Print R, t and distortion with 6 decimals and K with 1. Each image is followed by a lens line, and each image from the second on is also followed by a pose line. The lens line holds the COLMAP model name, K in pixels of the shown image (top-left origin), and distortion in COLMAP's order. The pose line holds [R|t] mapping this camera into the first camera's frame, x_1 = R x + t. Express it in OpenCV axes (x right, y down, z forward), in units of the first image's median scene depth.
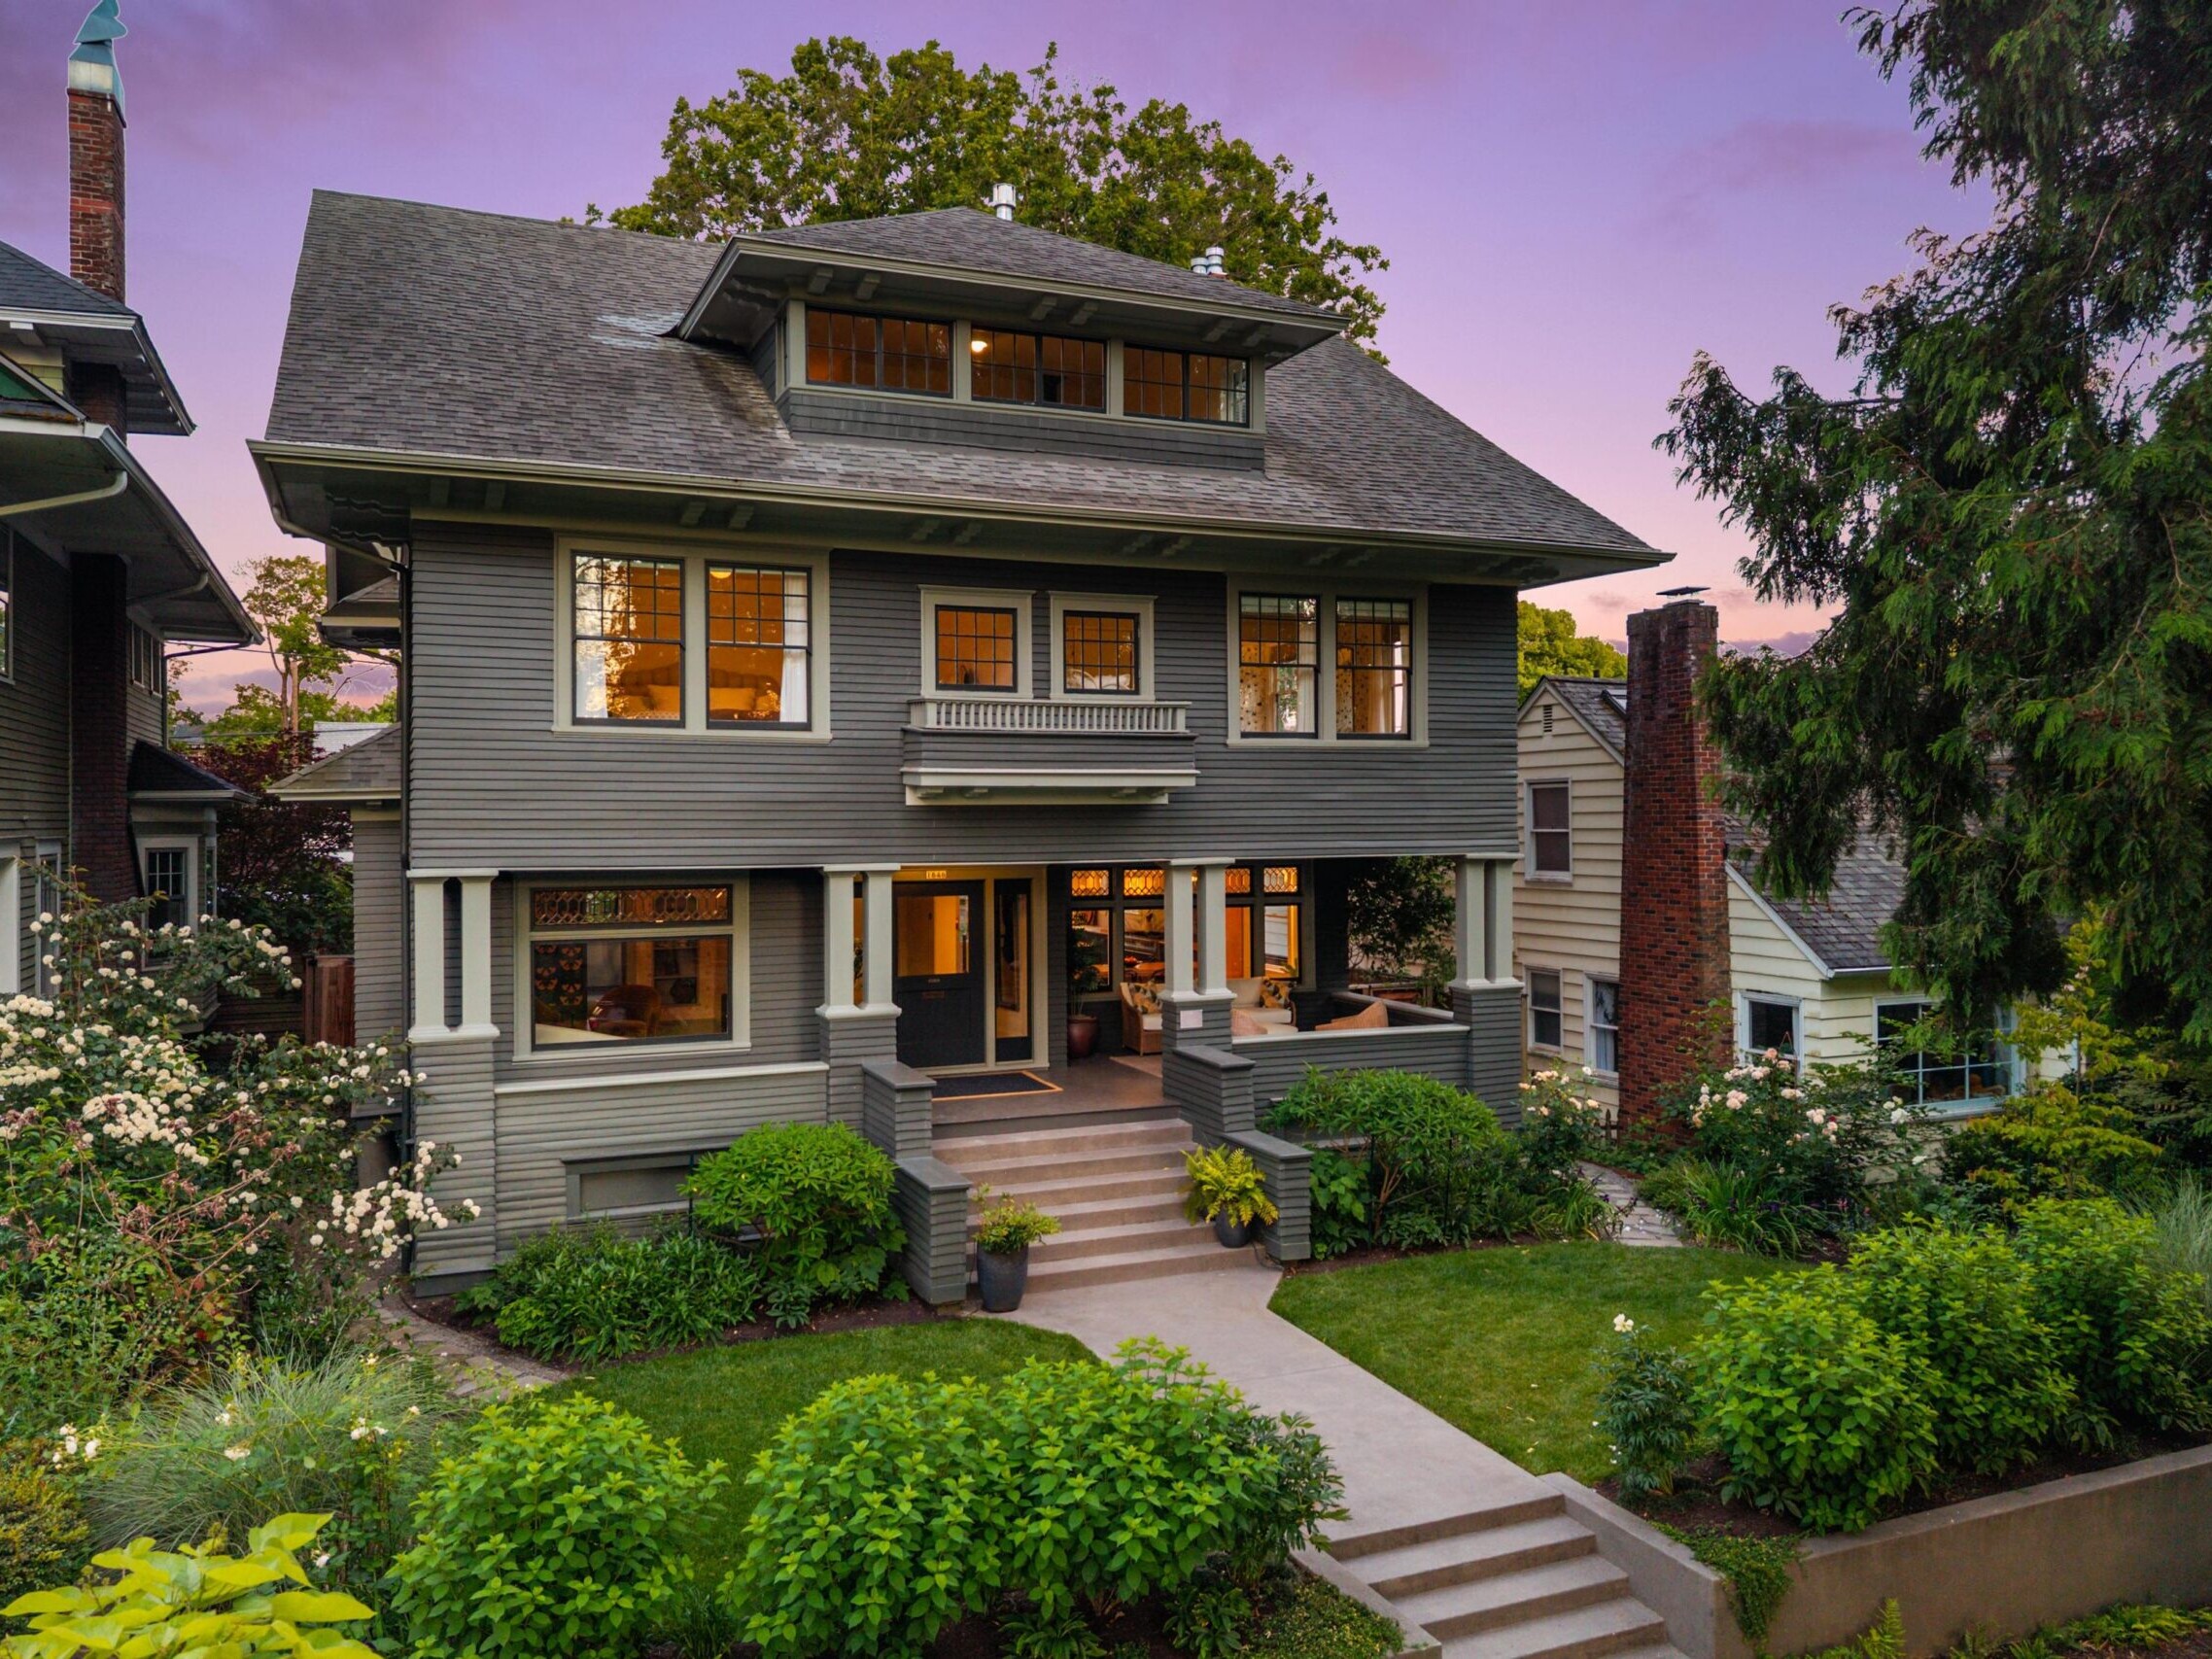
lens RADIAL K [[1556.8, 0, 1099.1], [0, 1556.8, 818.5], [0, 0, 1]] dist [0.033530, -0.016081]
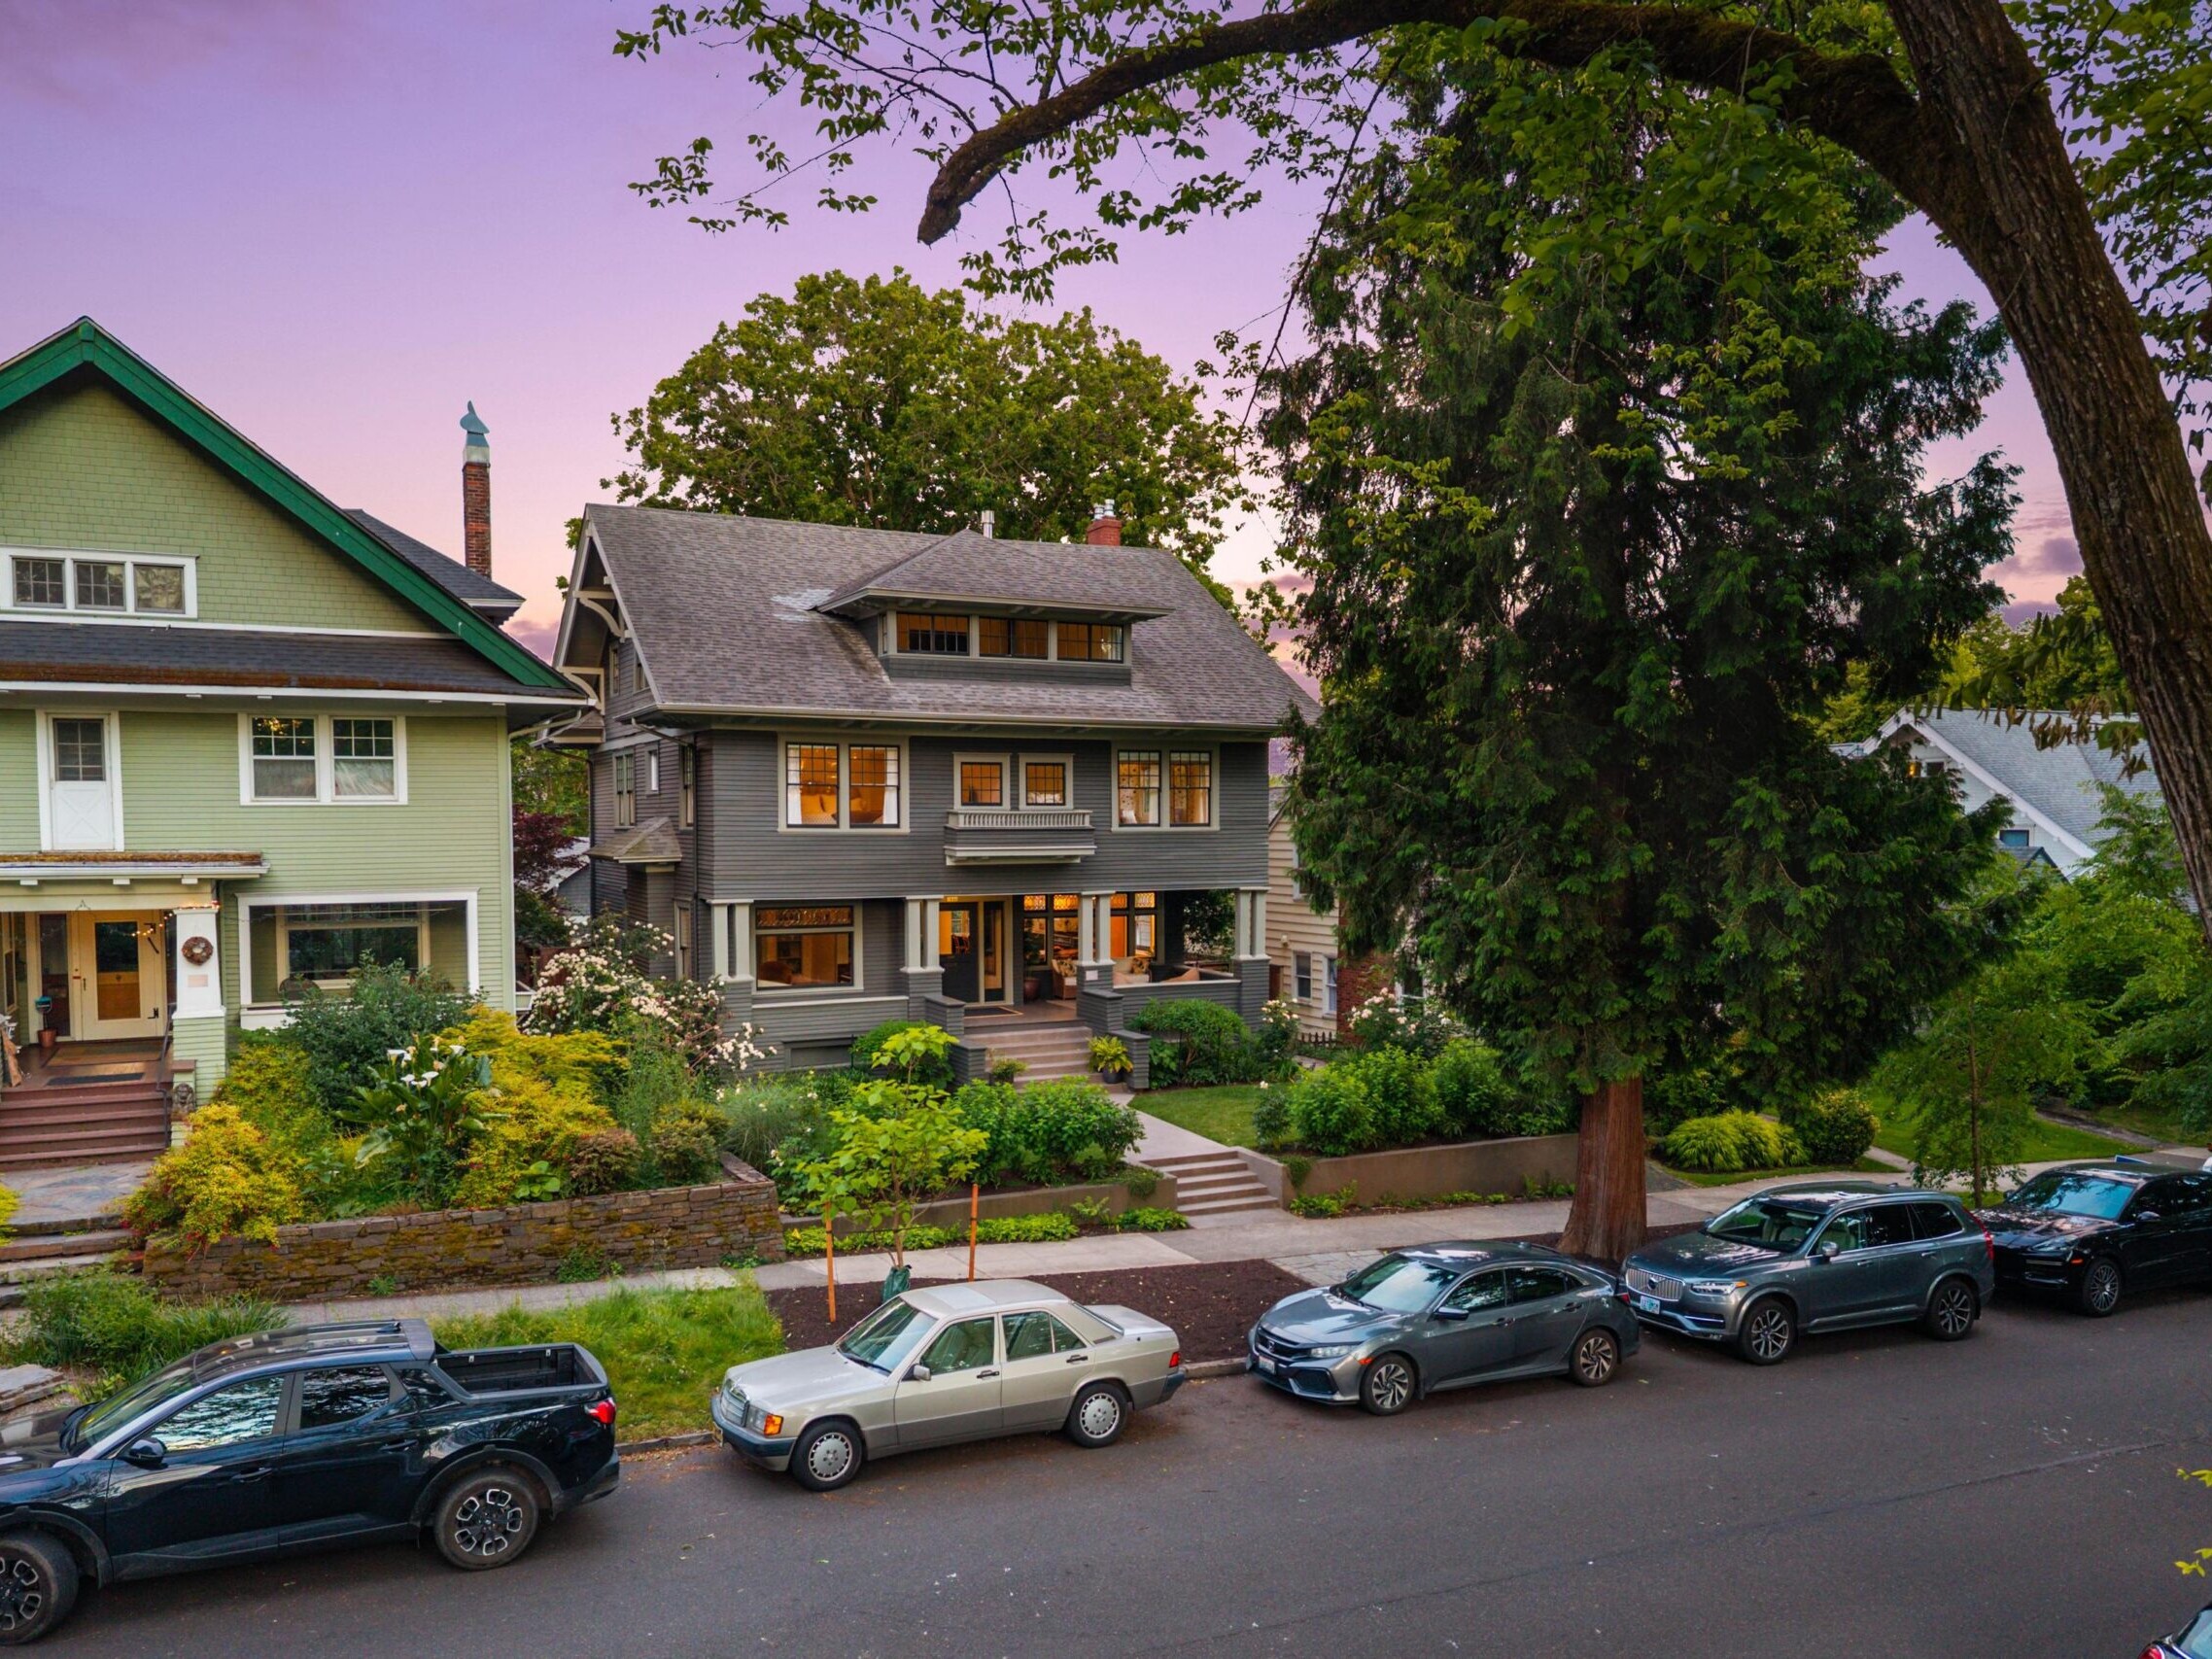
lens RADIAL K [[1556.8, 0, 1122.0], [0, 1556.8, 836.9], [0, 0, 1]] dist [0.033530, -0.016081]
pose [[0.997233, 0.001549, 0.074329, -0.047432], [-0.002133, 0.999967, 0.007782, -0.057769], [-0.074314, -0.007919, 0.997203, -0.932637]]
